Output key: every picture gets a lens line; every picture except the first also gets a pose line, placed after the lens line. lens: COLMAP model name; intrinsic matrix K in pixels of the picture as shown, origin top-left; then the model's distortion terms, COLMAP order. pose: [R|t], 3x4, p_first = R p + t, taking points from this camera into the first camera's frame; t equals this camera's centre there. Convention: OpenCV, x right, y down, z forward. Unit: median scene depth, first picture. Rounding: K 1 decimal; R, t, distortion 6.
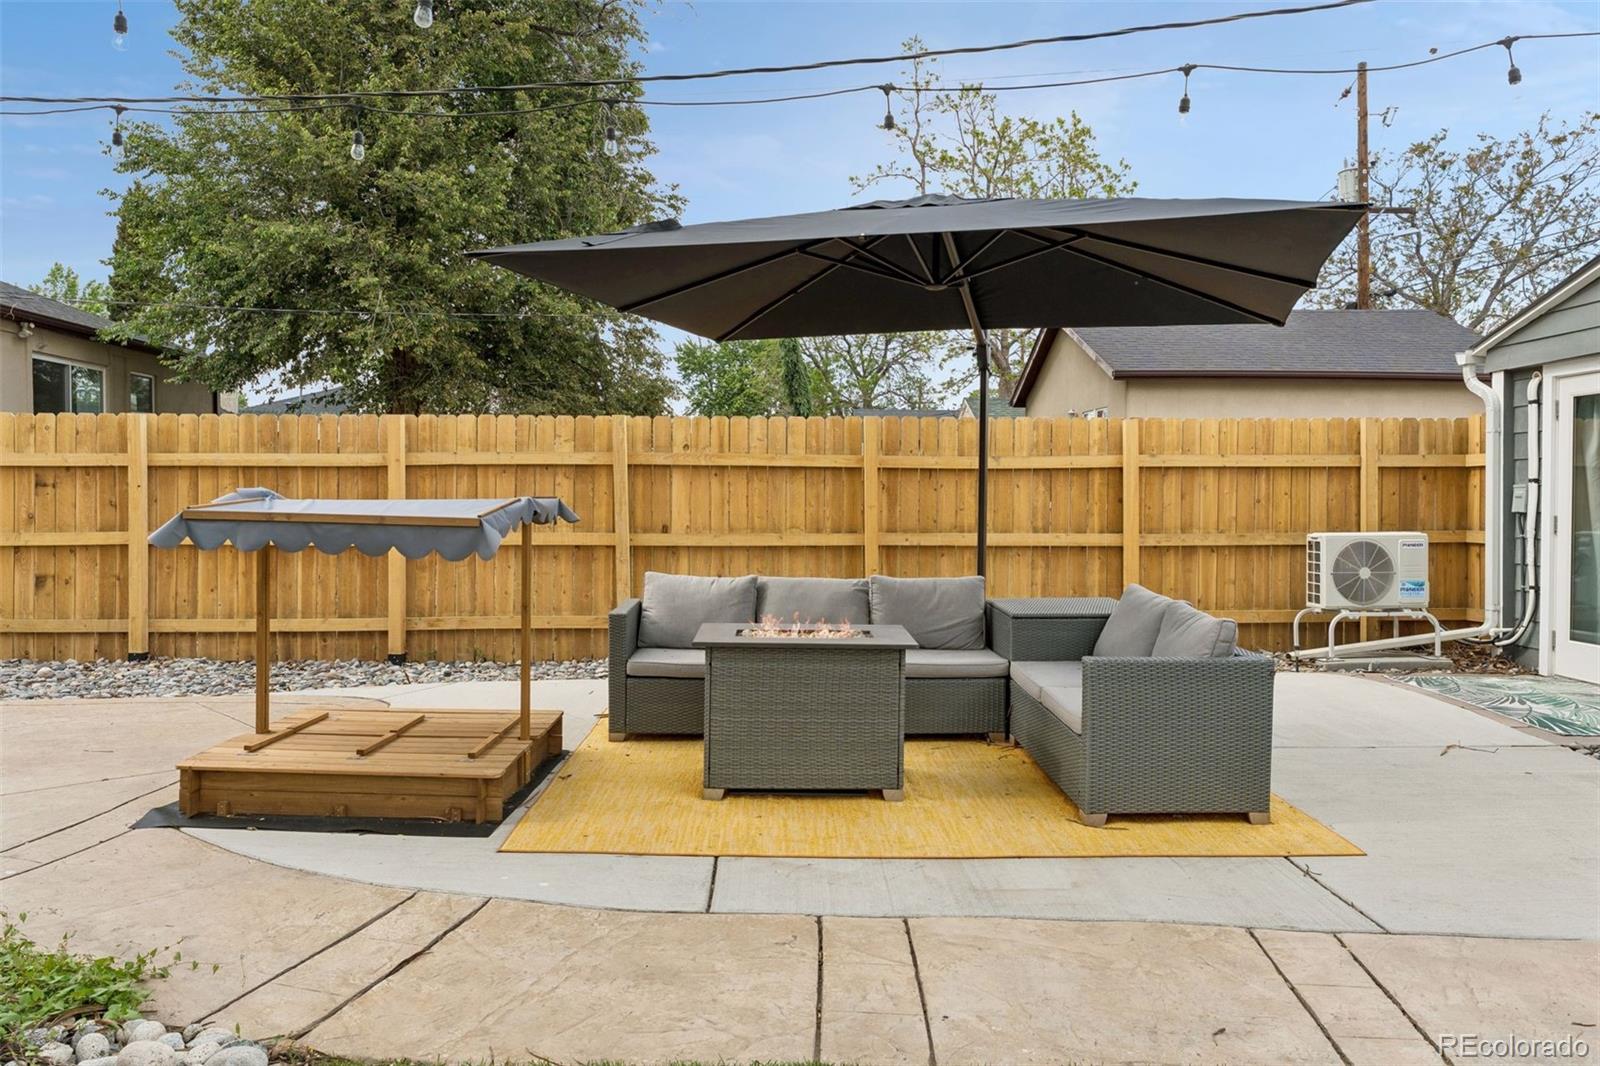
lens RADIAL K [[1128.2, 0, 811.5], [0, 1128.2, 509.8], [0, 0, 1]] dist [0.002136, 0.000482]
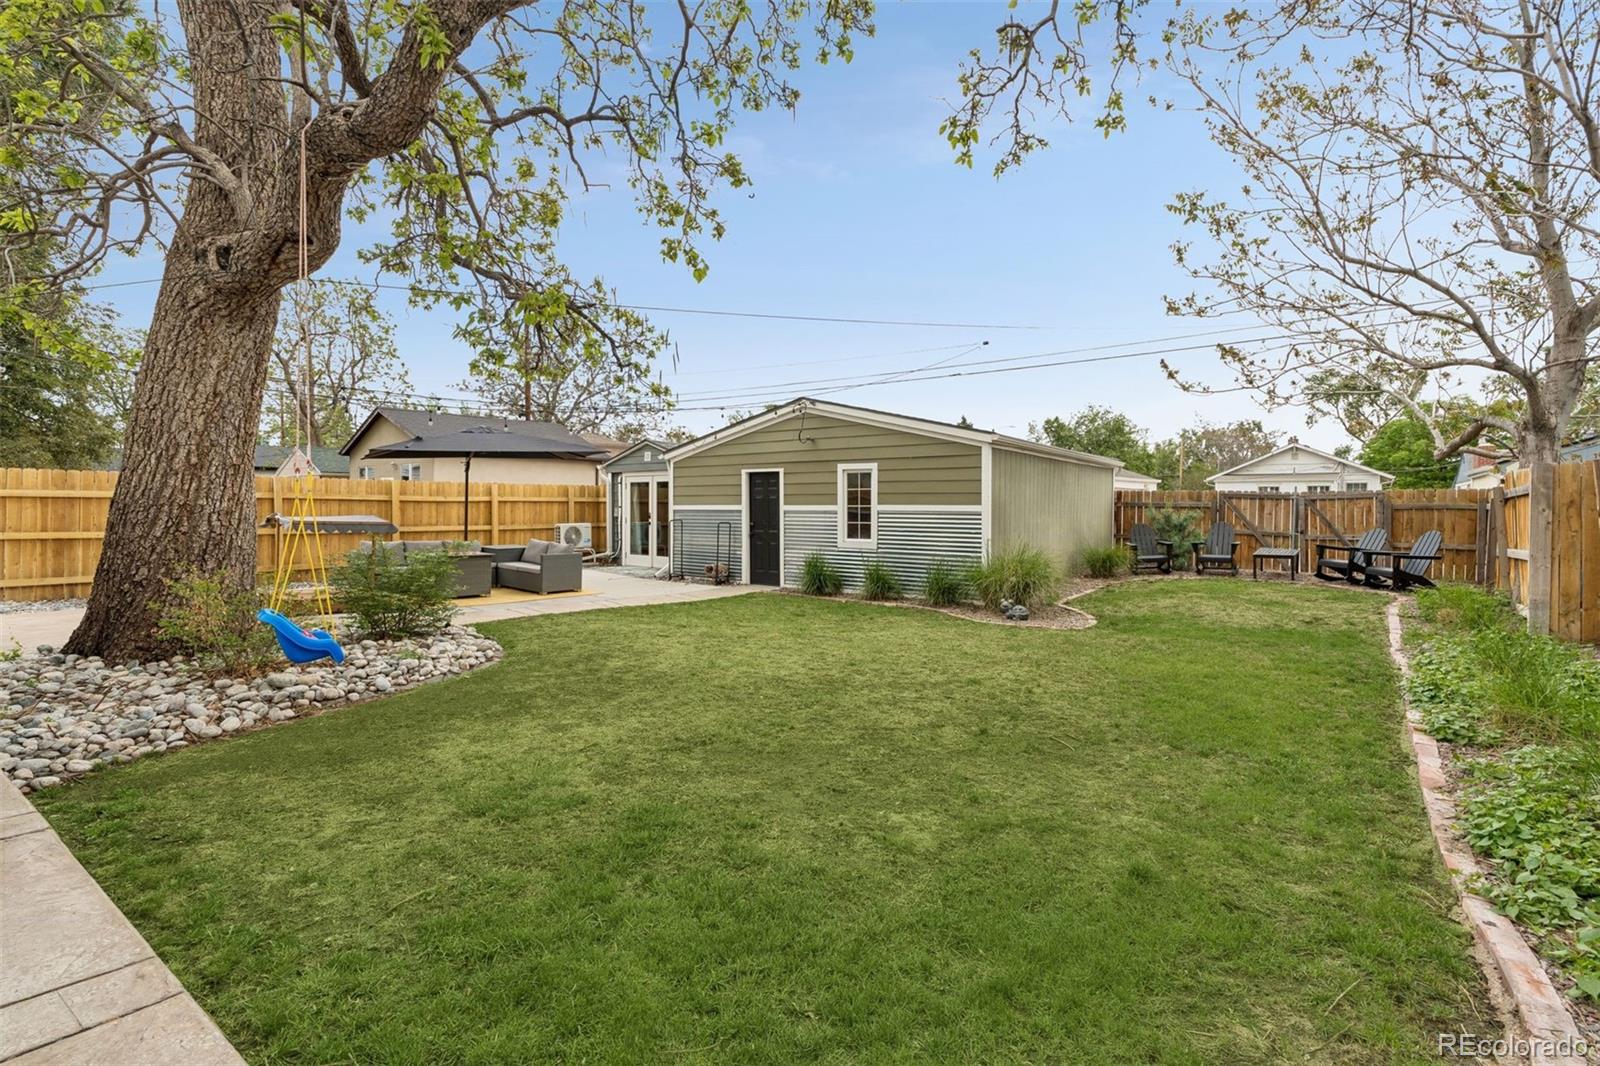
lens RADIAL K [[741.9, 0, 802.4], [0, 741.9, 509.4], [0, 0, 1]] dist [0.001557, 0.000083]
pose [[0.650733, 0.000340, 0.759306, -0.615868], [0.001404, 0.999998, -0.001651, -0.013818], [-0.759305, 0.002141, 0.650731, -0.759731]]
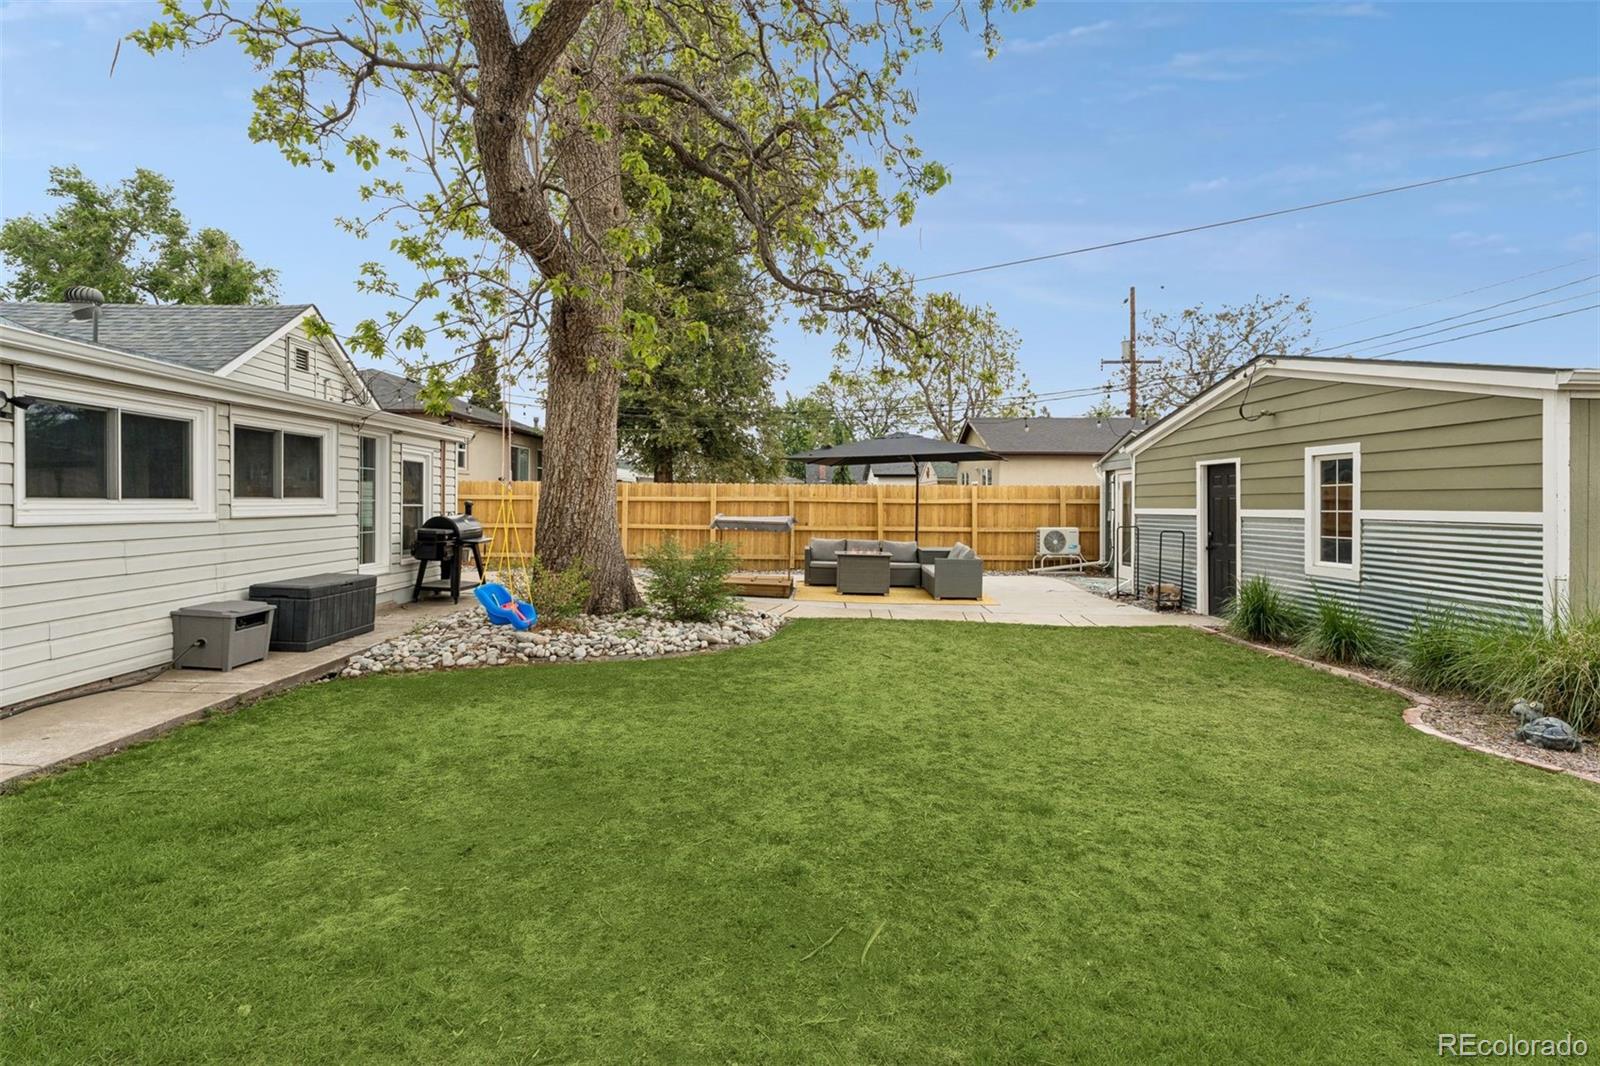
lens RADIAL K [[741.9, 0, 802.4], [0, 741.9, 509.4], [0, 0, 1]] dist [0.001557, 0.000083]
pose [[0.998864, 0.007064, -0.047129, -0.054342], [-0.007054, 0.999975, 0.000382, -0.021009], [0.047131, -0.000049, 0.998889, -0.858429]]
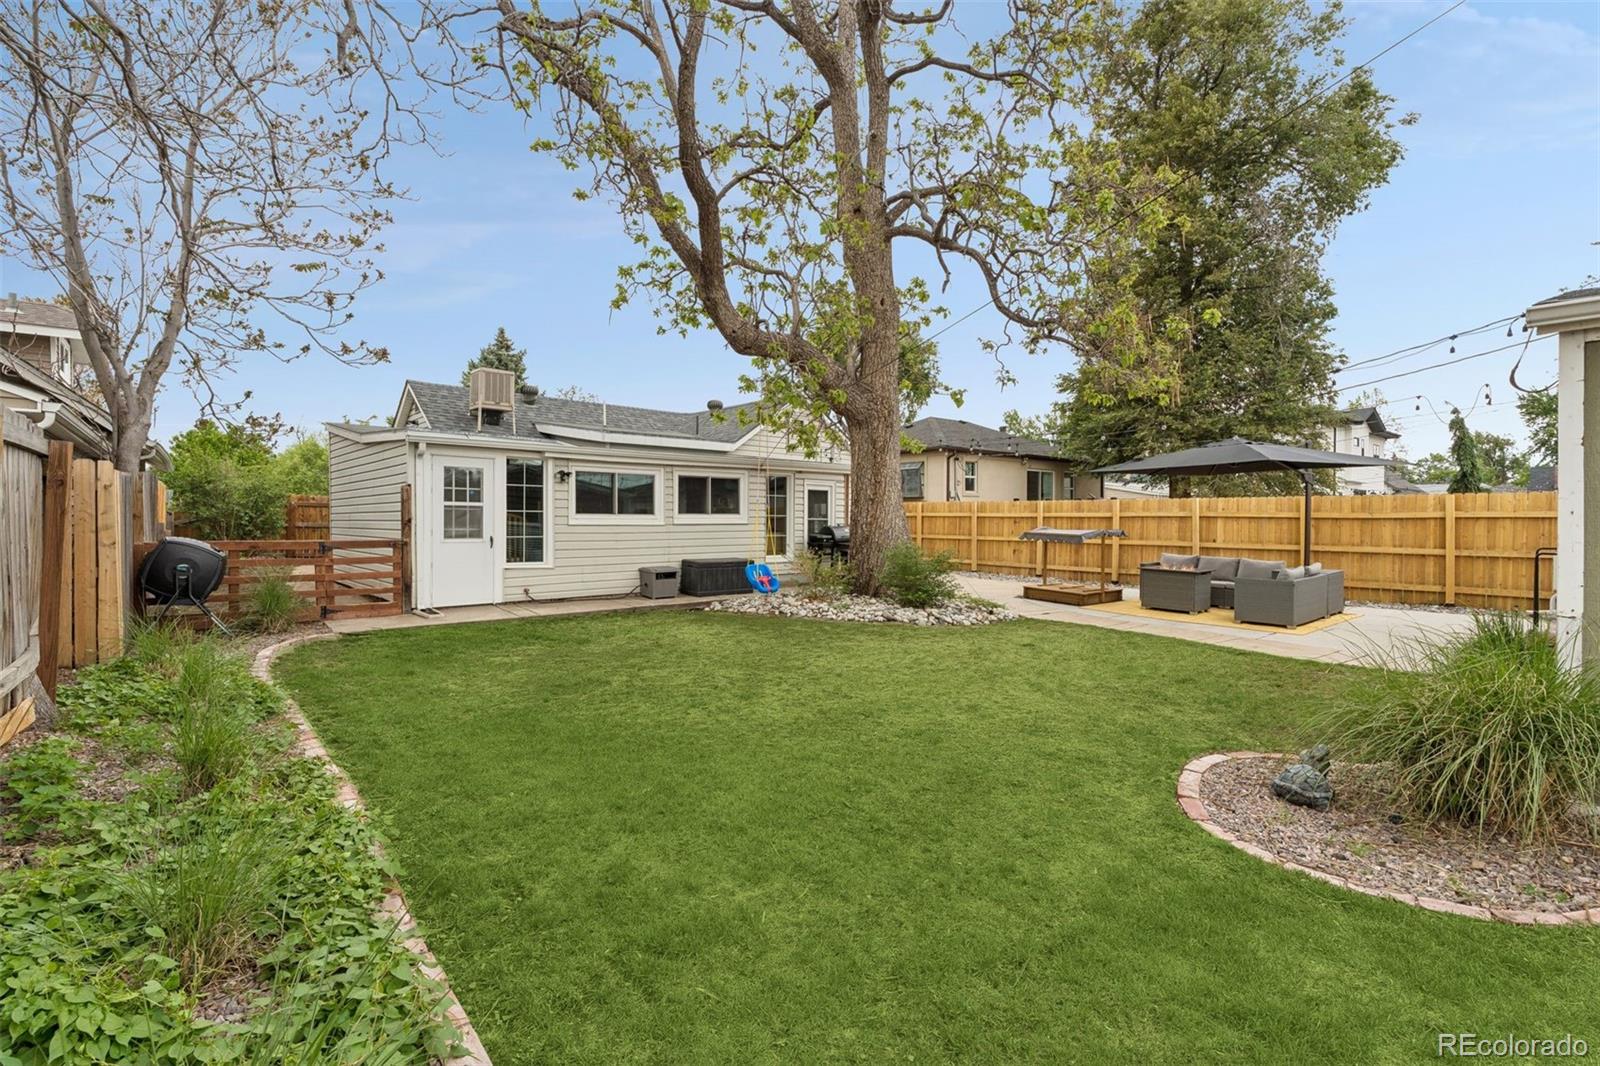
lens RADIAL K [[741.9, 0, 802.4], [0, 741.9, 509.4], [0, 0, 1]] dist [0.001557, 0.000083]
pose [[0.594175, -0.007981, -0.804296, 0.693957], [-0.012406, 0.999741, -0.019086, -0.011655], [0.804240, 0.021318, 0.593922, -0.793750]]
